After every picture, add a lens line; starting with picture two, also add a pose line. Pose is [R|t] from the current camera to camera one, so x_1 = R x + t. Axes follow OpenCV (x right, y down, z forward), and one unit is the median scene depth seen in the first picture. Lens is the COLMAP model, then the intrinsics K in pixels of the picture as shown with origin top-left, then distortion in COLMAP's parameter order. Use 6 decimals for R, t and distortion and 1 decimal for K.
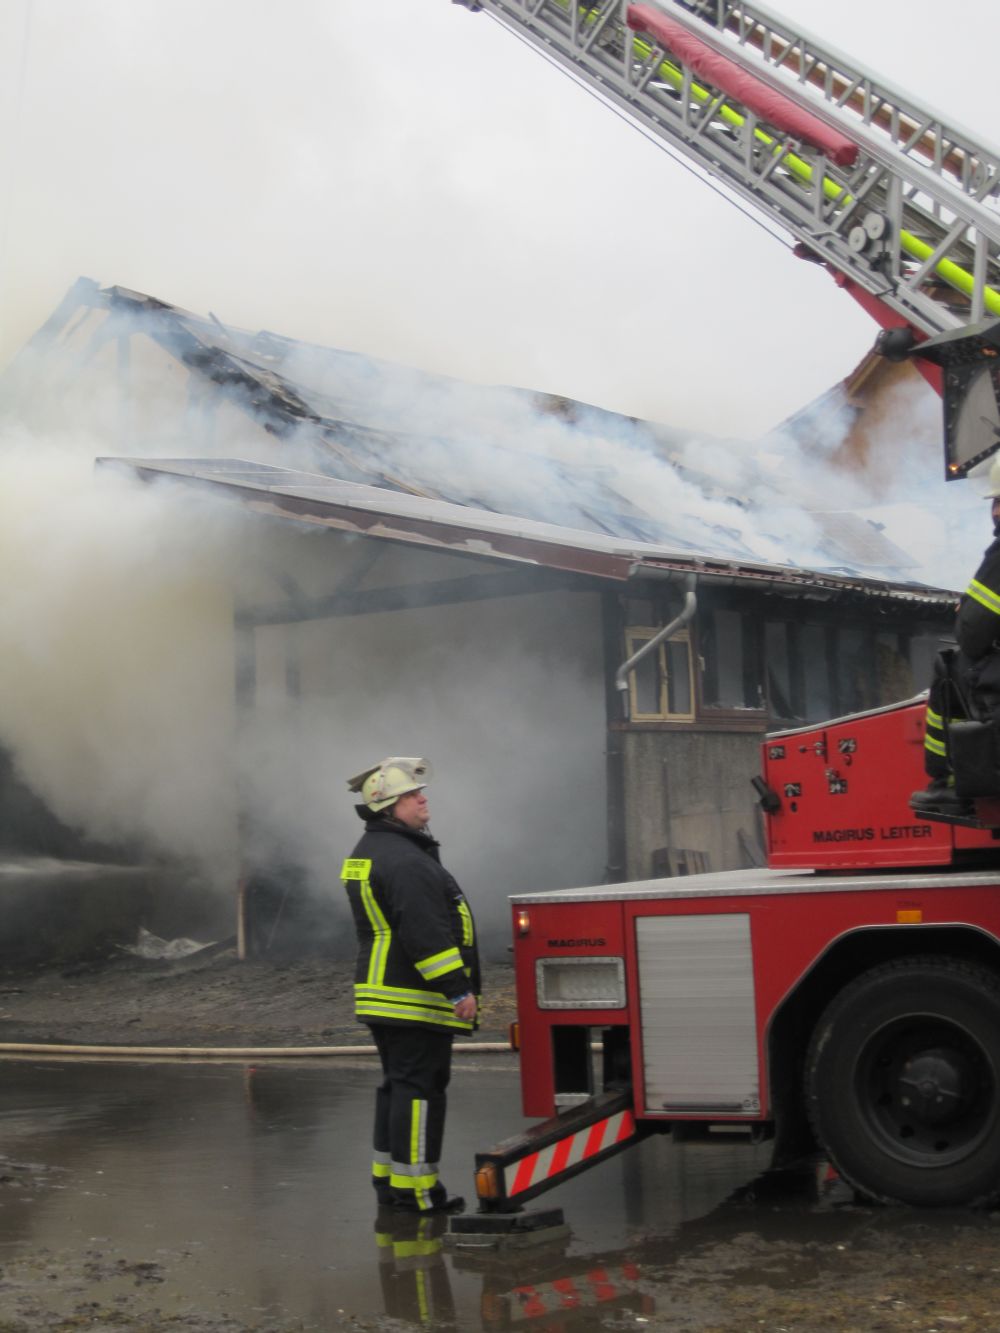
lens RADIAL K [[2268.3, 0, 500.0], [0, 2268.3, 666.5], [0, 0, 1]] dist [-0.154276, -0.028657]
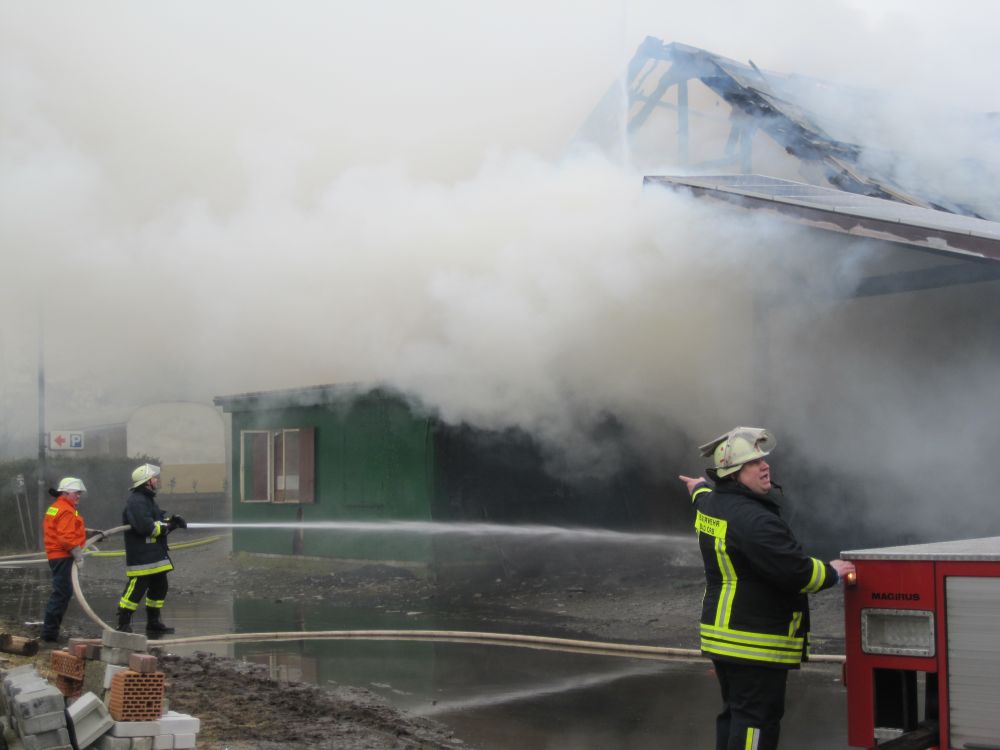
lens RADIAL K [[1701.7, 0, 486.1], [0, 1701.7, 378.0], [0, 0, 1]] dist [-0.154276, -0.028657]
pose [[0.947792, 0.008705, -0.318770, 0.104505], [-0.000423, 0.999661, 0.026039, -0.008135], [0.318889, -0.024545, 0.947474, 0.141154]]
